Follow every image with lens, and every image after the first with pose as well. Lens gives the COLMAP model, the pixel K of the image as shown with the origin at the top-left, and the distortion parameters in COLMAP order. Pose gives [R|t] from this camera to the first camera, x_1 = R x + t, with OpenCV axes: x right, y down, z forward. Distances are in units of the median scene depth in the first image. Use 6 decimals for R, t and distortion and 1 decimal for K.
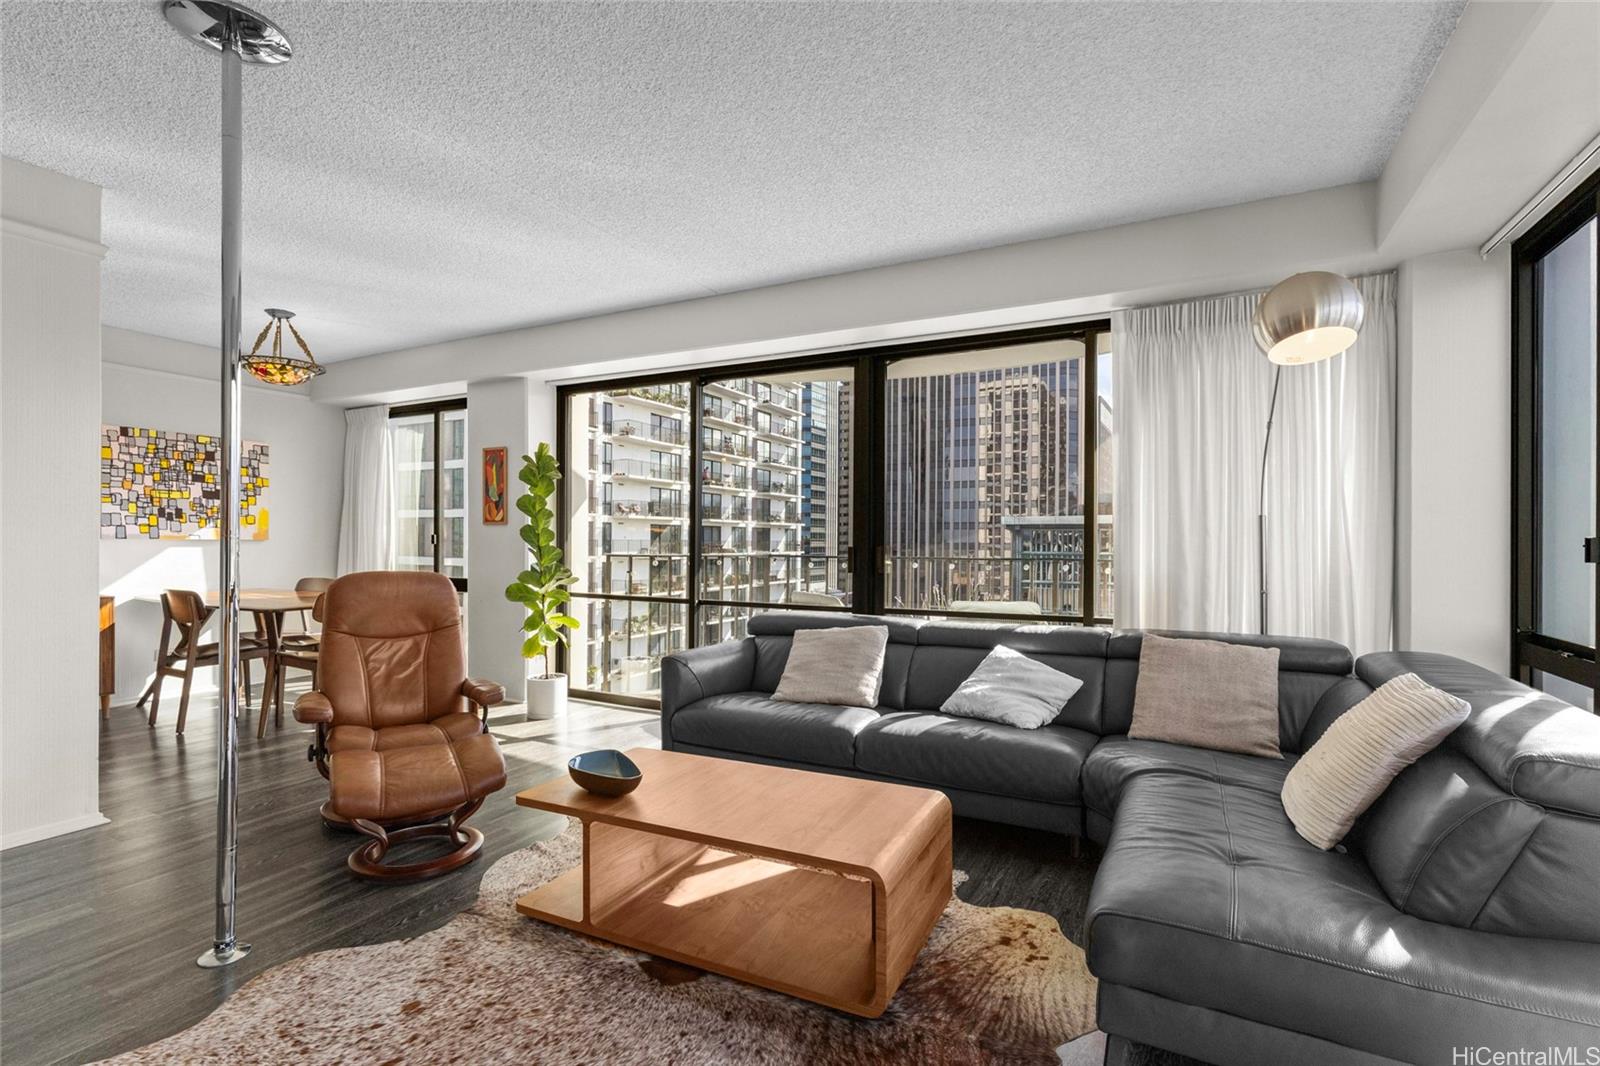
lens RADIAL K [[742.7, 0, 787.3], [0, 742.7, 543.8], [0, 0, 1]] dist [0.005299, 0.000272]
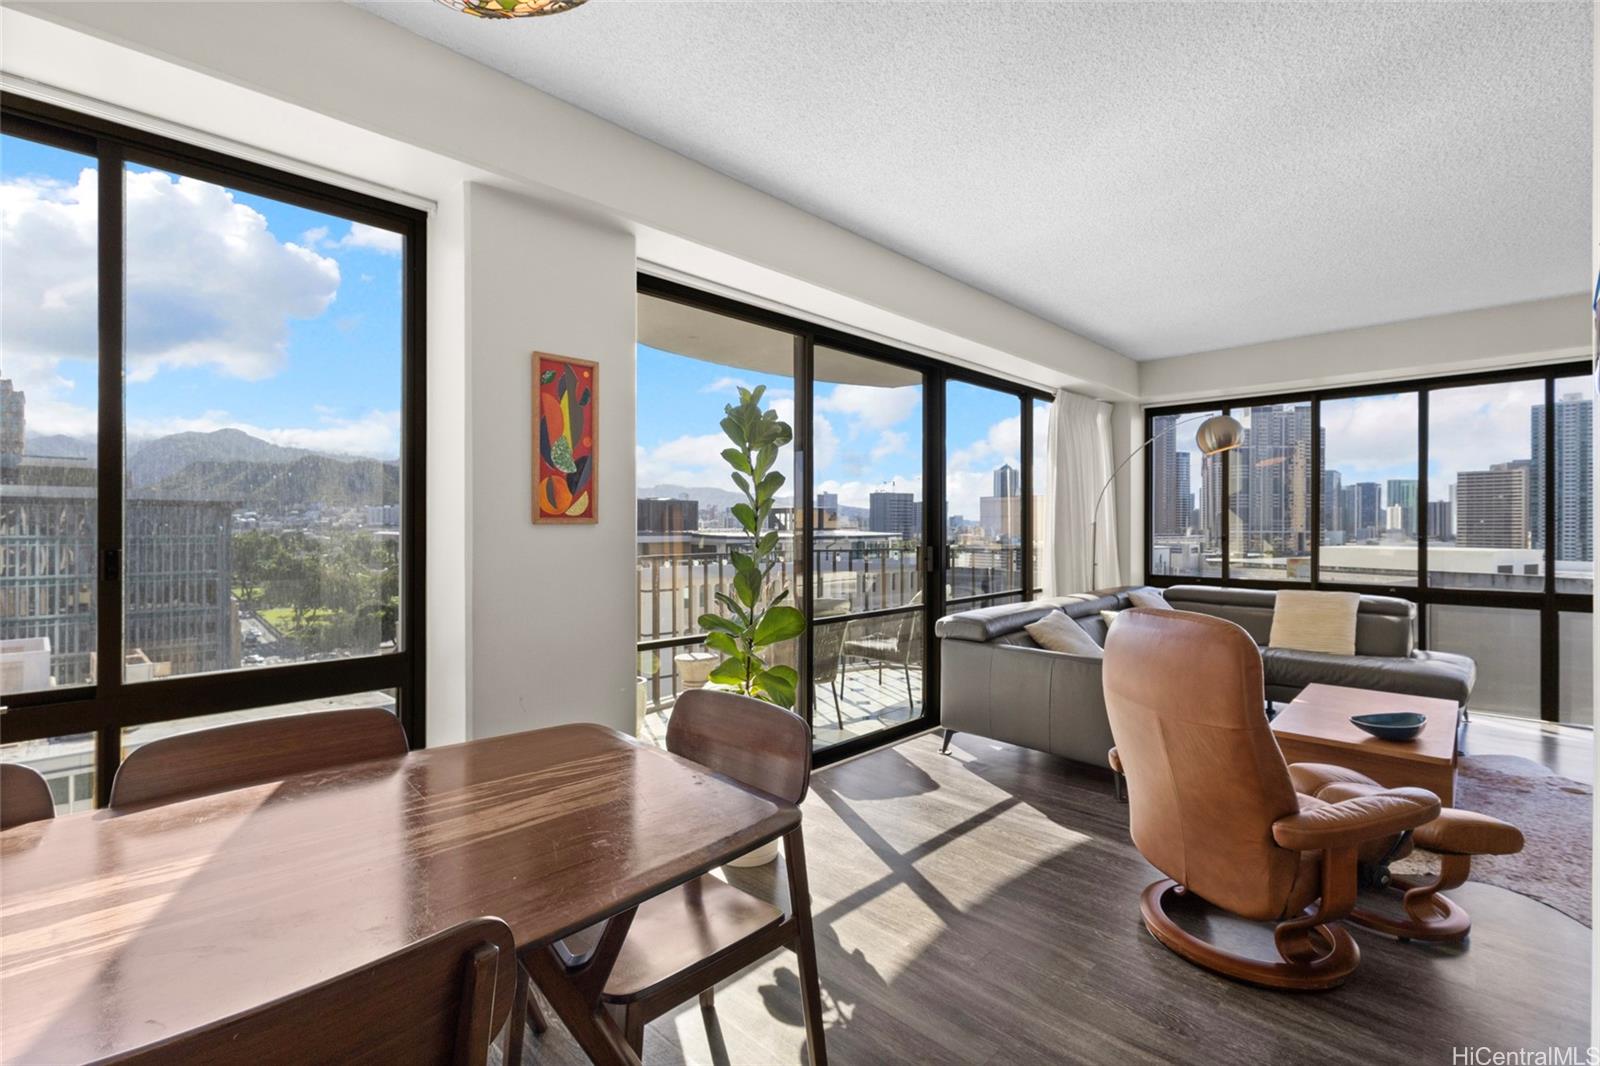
lens RADIAL K [[747.9, 0, 796.2], [0, 747.9, 528.1], [0, 0, 1]] dist [0.003162, 0.001140]
pose [[0.271389, -0.010430, 0.962413, -0.740373], [0.002065, 0.999945, 0.010254, -0.024963], [-0.962467, -0.000796, 0.271396, 0.676547]]
